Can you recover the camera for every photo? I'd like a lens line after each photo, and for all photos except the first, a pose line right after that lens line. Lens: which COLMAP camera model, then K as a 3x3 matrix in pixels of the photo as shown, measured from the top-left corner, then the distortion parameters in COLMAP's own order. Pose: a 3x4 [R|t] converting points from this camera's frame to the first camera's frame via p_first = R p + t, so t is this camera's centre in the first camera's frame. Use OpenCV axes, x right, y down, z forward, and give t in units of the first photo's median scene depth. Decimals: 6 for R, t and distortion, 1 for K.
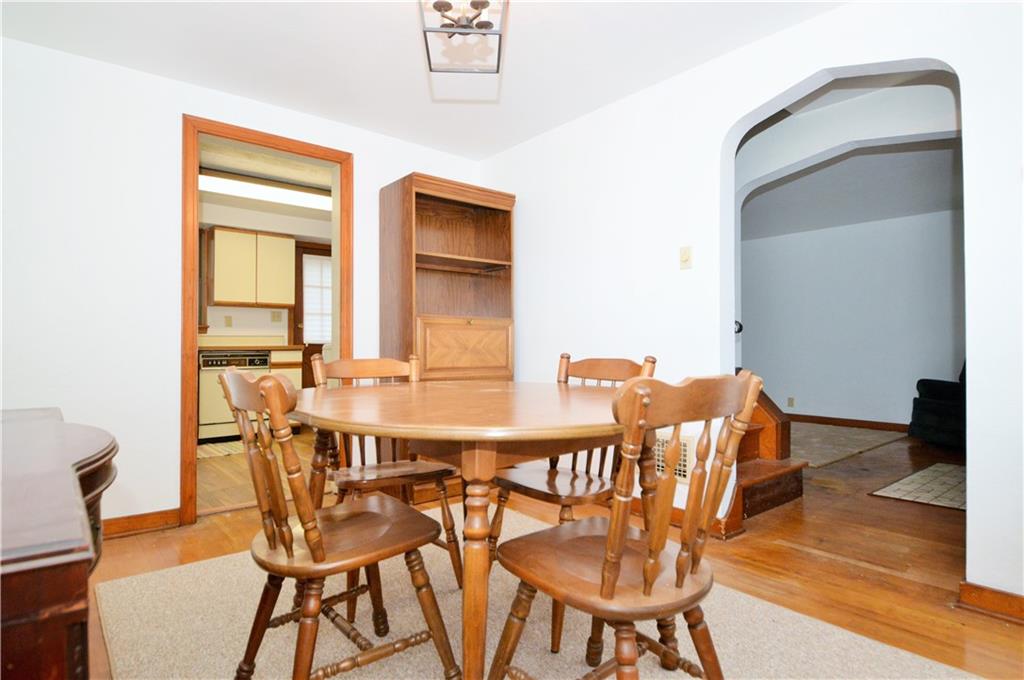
lens RADIAL K [[554.5, 0, 519.4], [0, 554.5, 340.5], [0, 0, 1]] dist [0.005036, -0.015342]
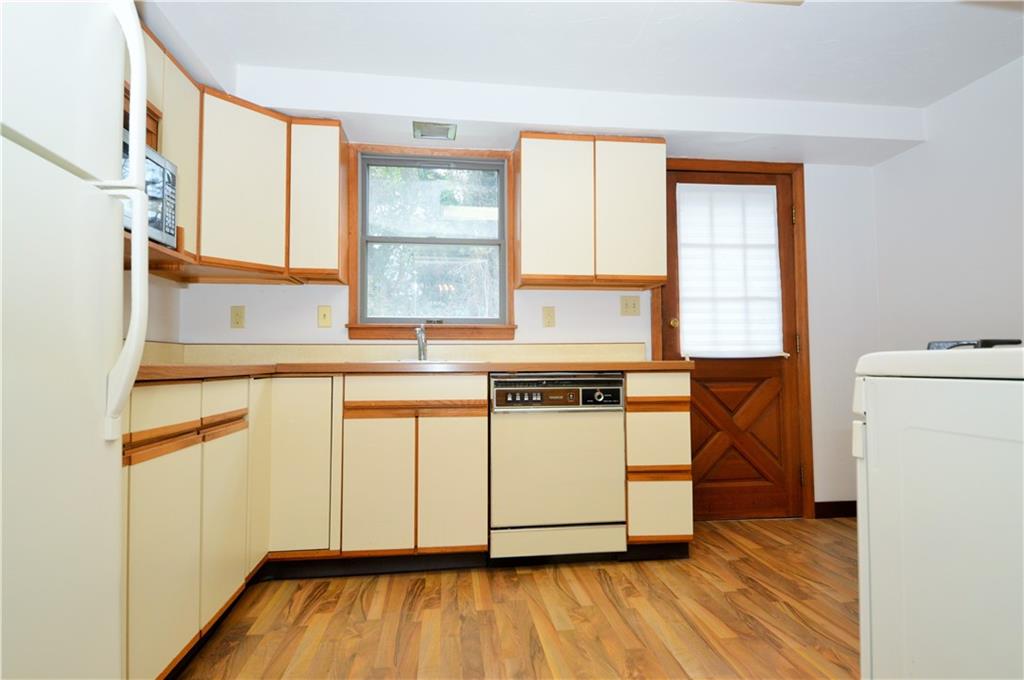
lens RADIAL K [[554.5, 0, 508.4], [0, 554.5, 339.3], [0, 0, 1]] dist [0.005036, -0.015342]
pose [[0.833237, -0.021206, -0.552509, -0.260499], [0.006009, 0.999553, -0.029301, 0.003614], [0.552883, 0.021095, 0.832992, 0.532739]]
